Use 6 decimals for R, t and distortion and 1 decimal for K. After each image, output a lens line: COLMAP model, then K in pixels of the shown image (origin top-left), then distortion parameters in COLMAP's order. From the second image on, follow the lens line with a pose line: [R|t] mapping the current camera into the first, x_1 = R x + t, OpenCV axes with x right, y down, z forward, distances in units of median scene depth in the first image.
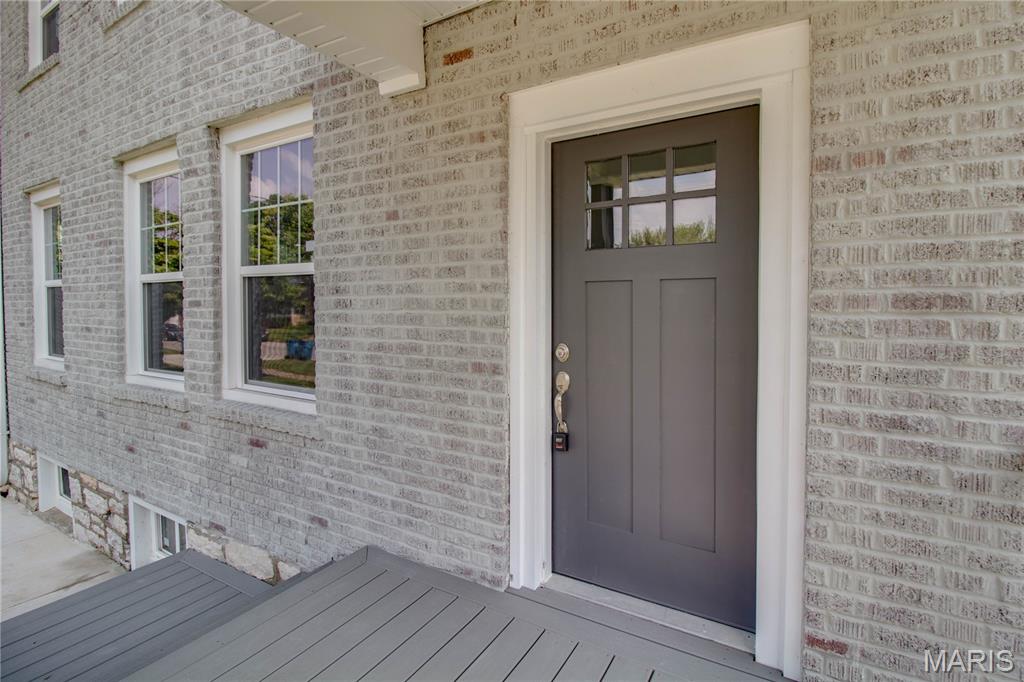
lens RADIAL K [[494.1, 0, 529.9], [0, 494.1, 314.4], [0, 0, 1]] dist [-0.002800, -0.011132]
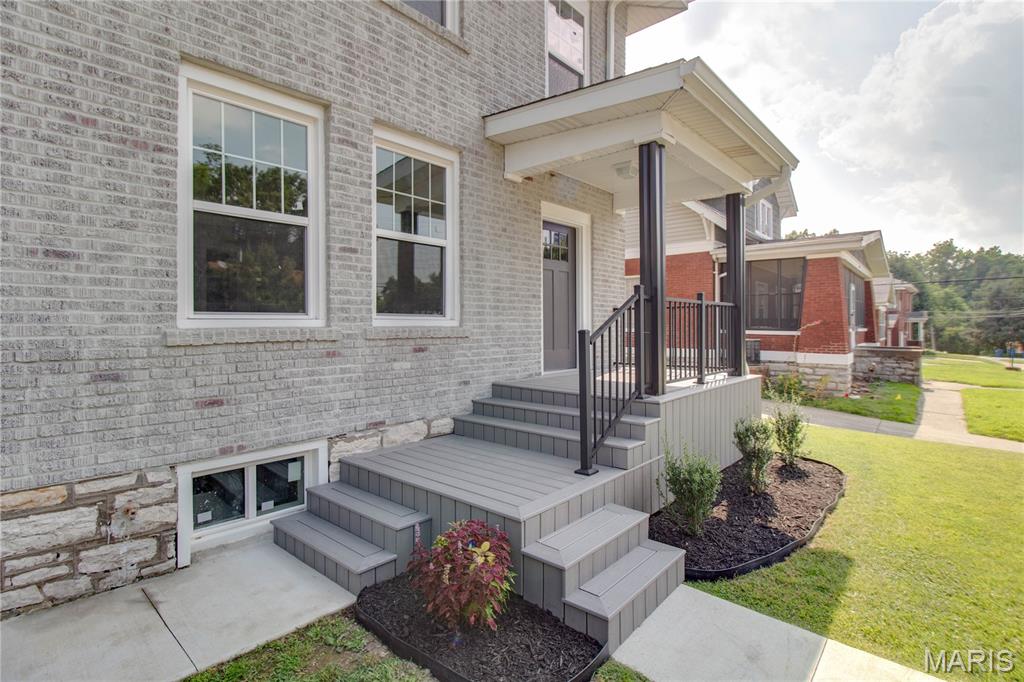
lens RADIAL K [[494.1, 0, 512.8], [0, 494.1, 328.7], [0, 0, 1]] dist [-0.002800, -0.011132]
pose [[0.220344, -0.001907, 0.975420, -2.501581], [0.027023, 0.999626, -0.004150, 0.265591], [-0.975048, 0.027273, 0.220313, 0.476230]]
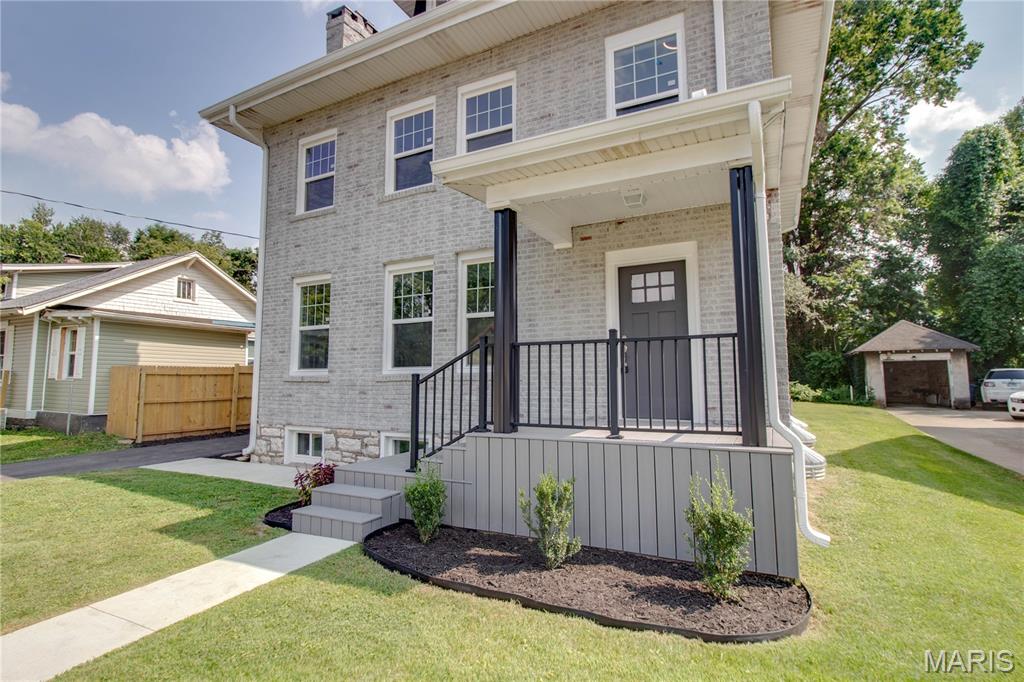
lens RADIAL K [[494.1, 0, 511.0], [0, 494.1, 327.4], [0, 0, 1]] dist [-0.002800, -0.011132]
pose [[0.999412, -0.001387, 0.034270, -0.631431], [0.005554, 0.992542, -0.121780, 0.328874], [-0.033845, 0.121898, 0.991965, -1.680430]]
